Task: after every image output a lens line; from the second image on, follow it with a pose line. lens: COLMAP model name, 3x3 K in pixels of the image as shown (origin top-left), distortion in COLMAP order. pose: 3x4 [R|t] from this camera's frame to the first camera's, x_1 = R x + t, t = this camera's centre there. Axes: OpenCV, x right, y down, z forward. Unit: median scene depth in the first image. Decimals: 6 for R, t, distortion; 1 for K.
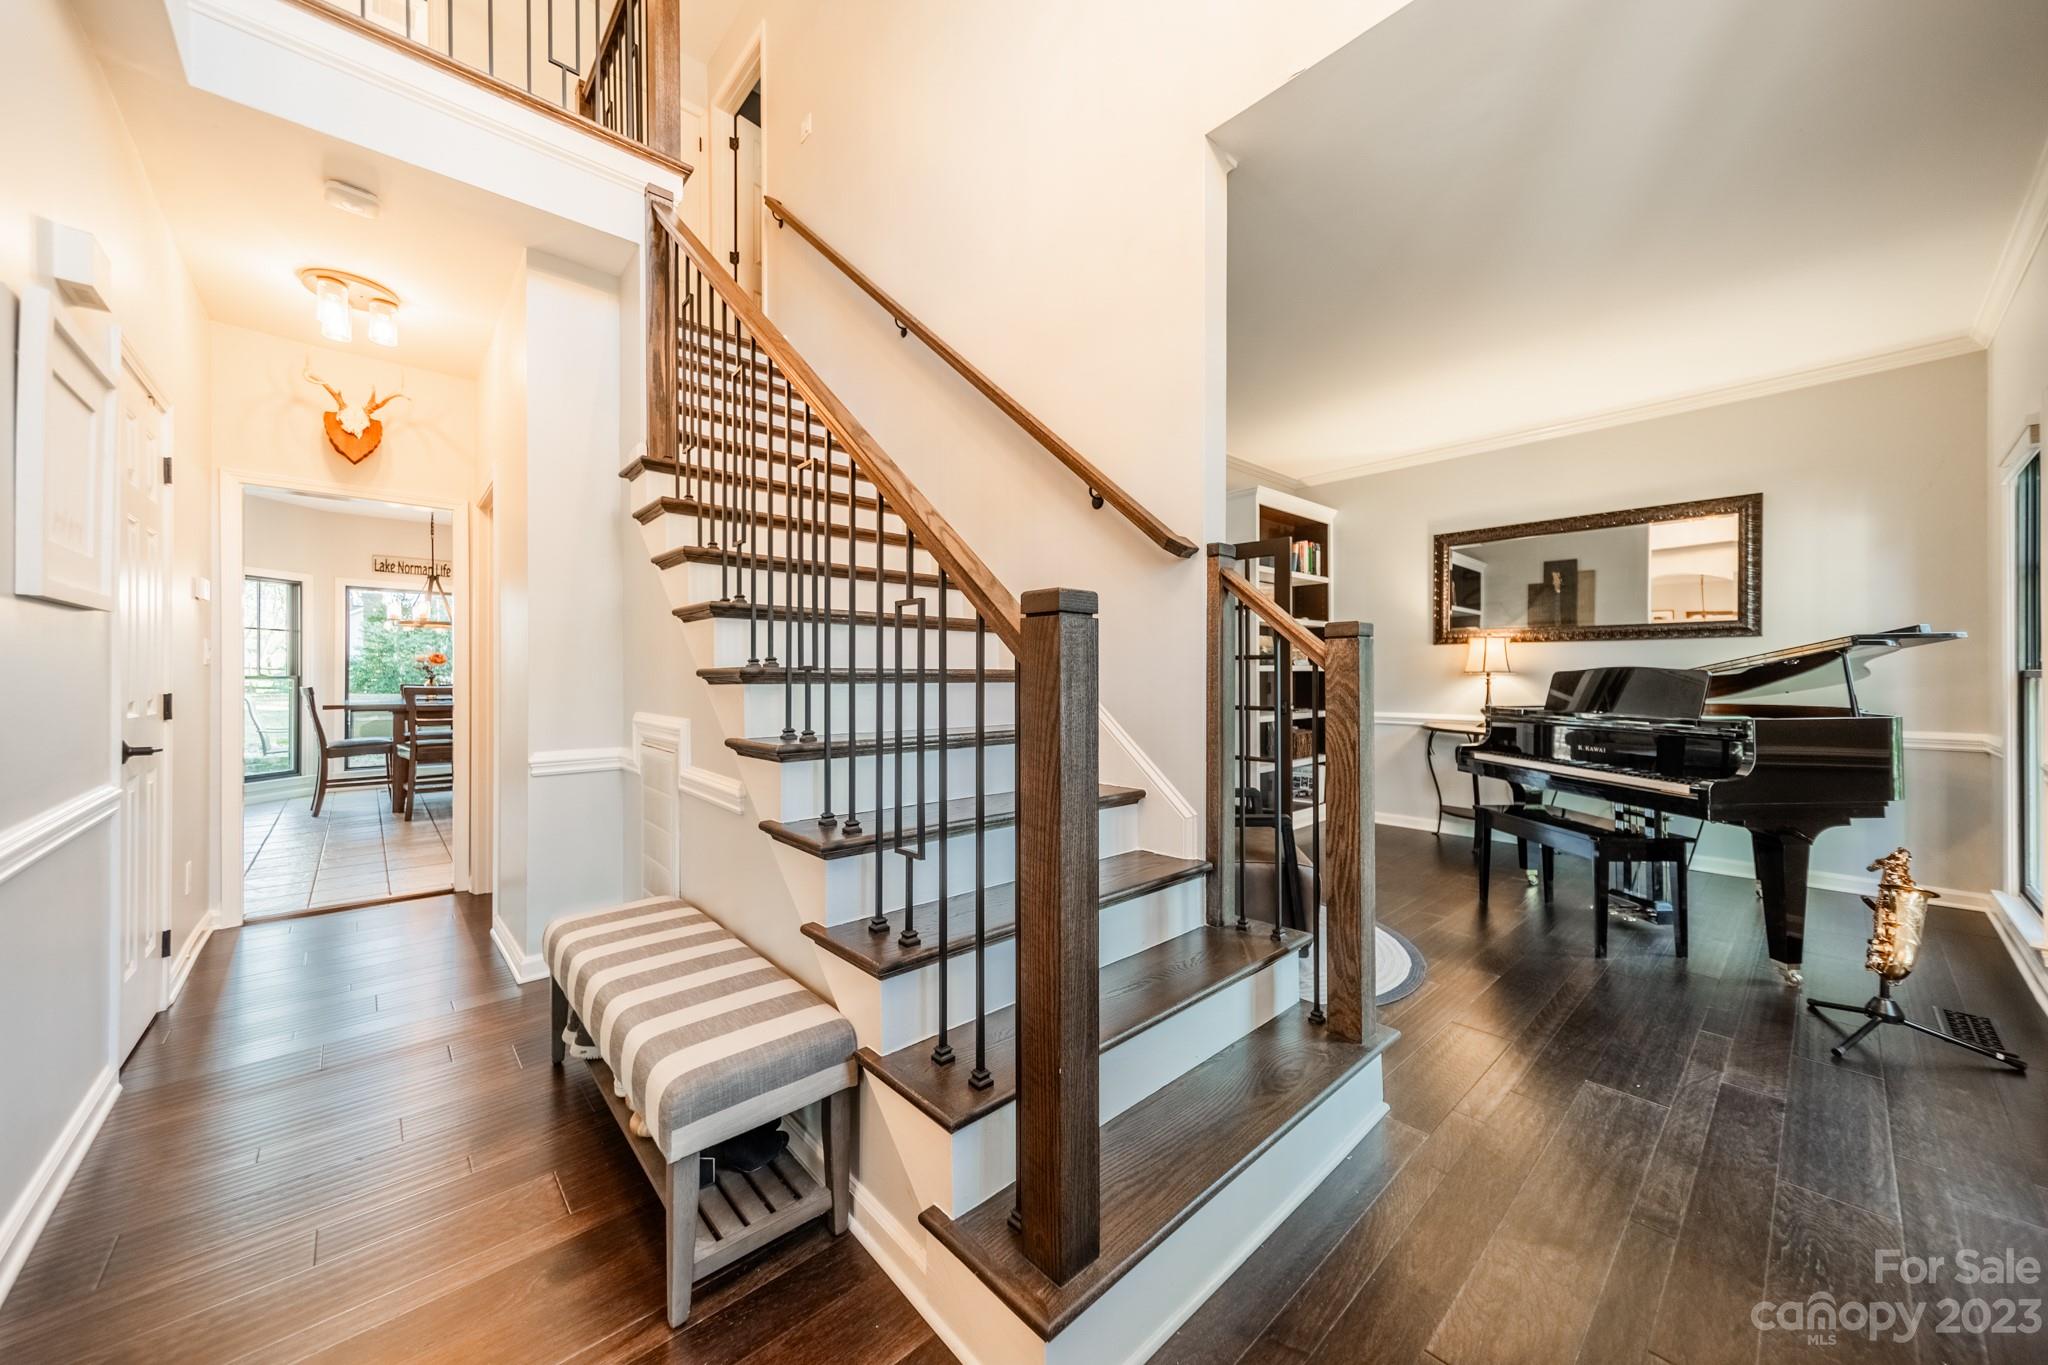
lens RADIAL K [[730.1, 0, 1024.9], [0, 730.1, 674.7], [0, 0, 1]] dist [0.007243, -0.000768]
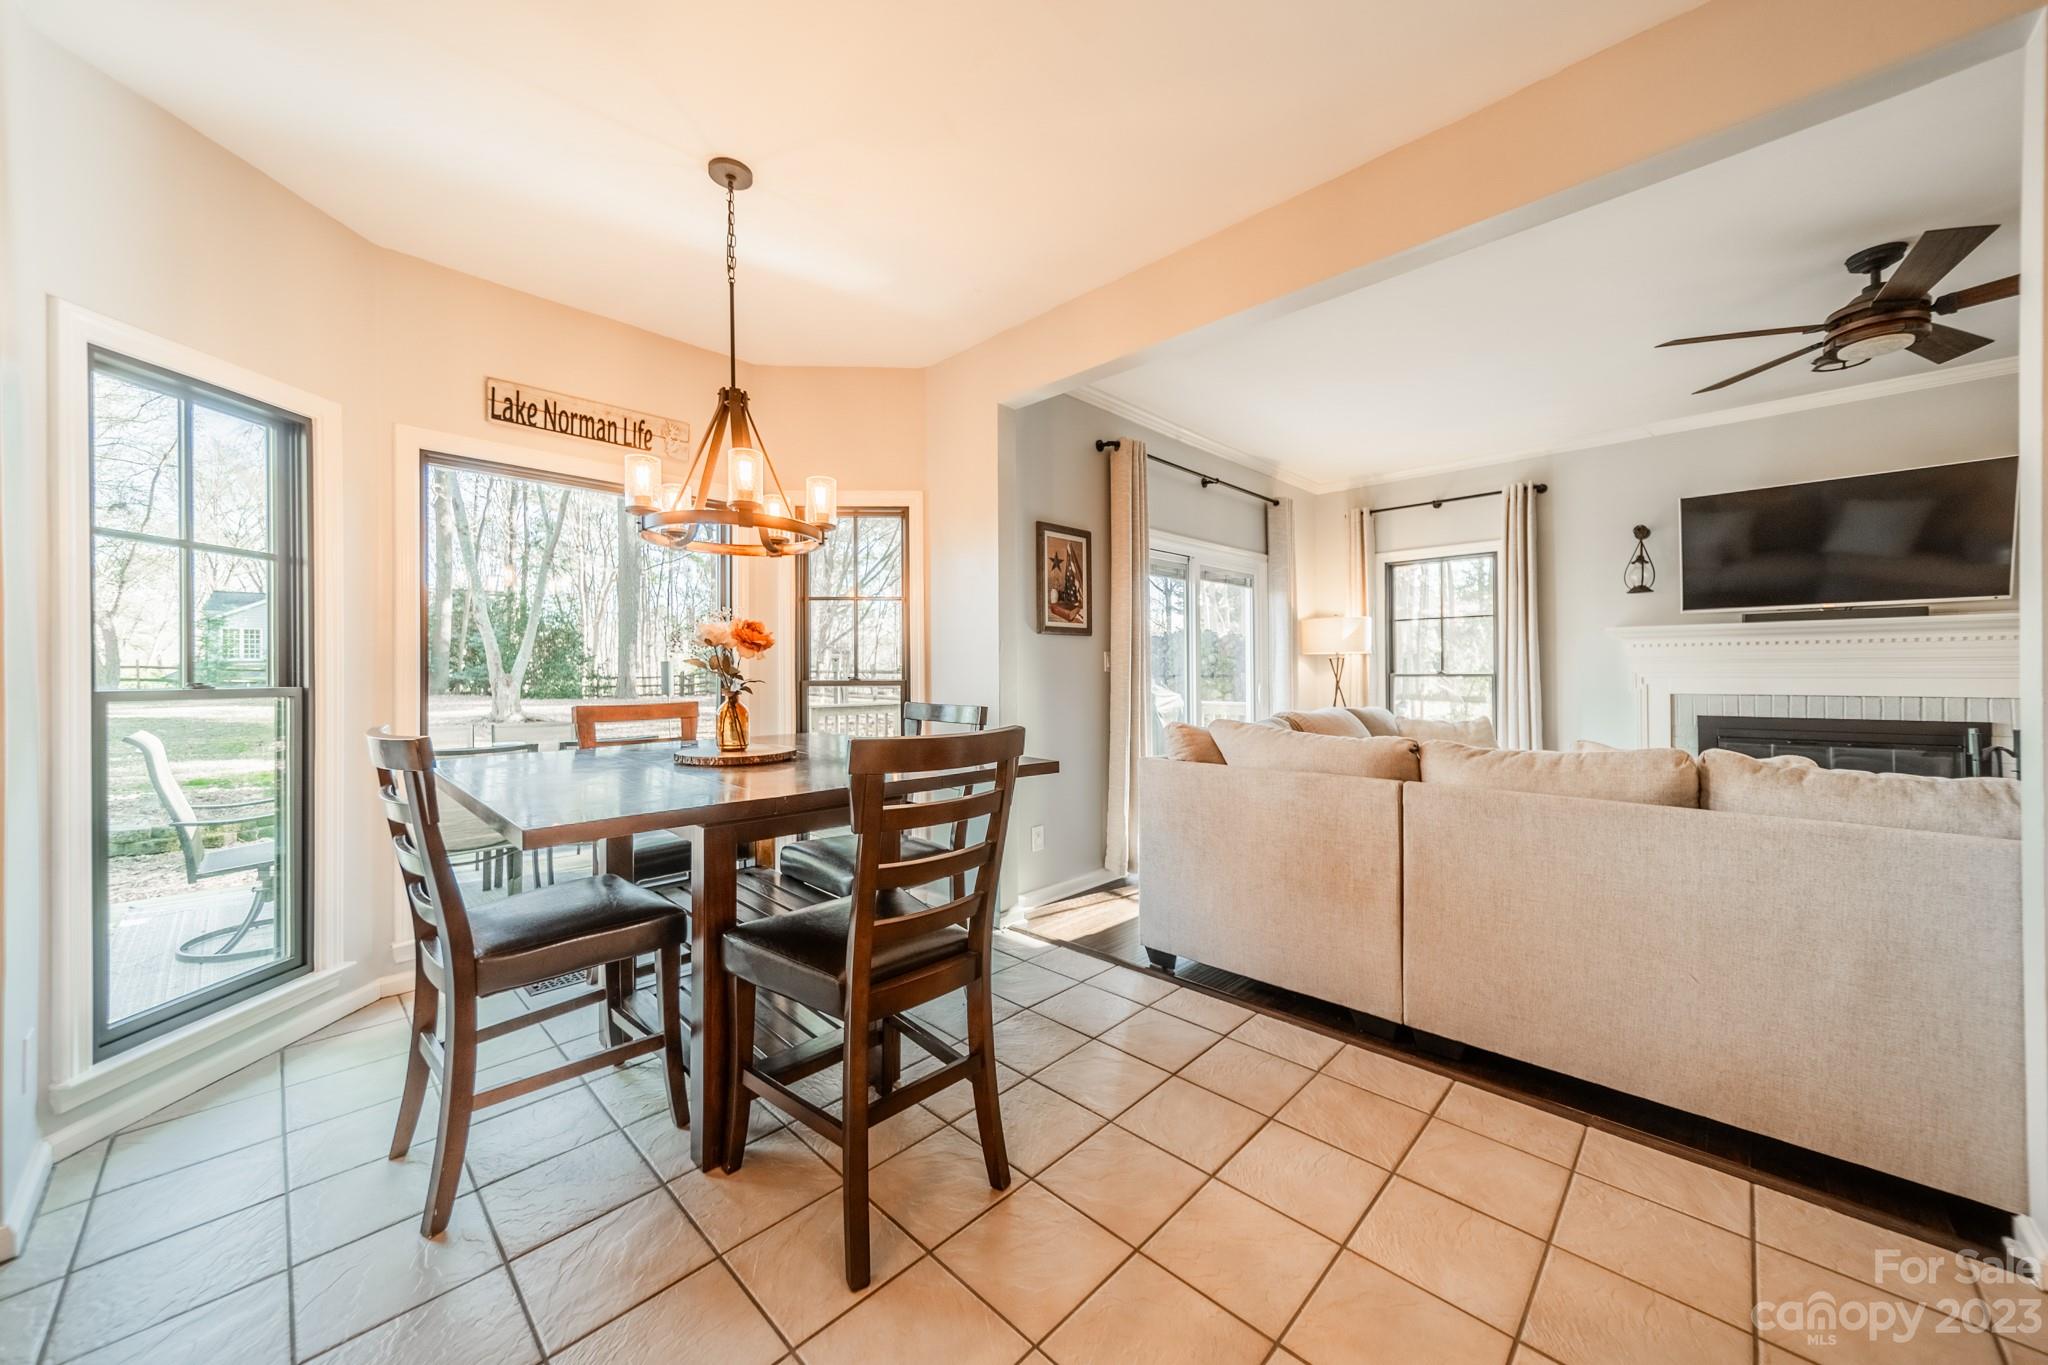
lens RADIAL K [[730.1, 0, 1023.9], [0, 730.1, 668.5], [0, 0, 1]] dist [0.007243, -0.000768]
pose [[0.997982, -0.007943, 0.063001, -0.671544], [0.008285, 0.999952, -0.005174, -0.002392], [-0.062956, 0.005686, 0.998000, 0.631818]]
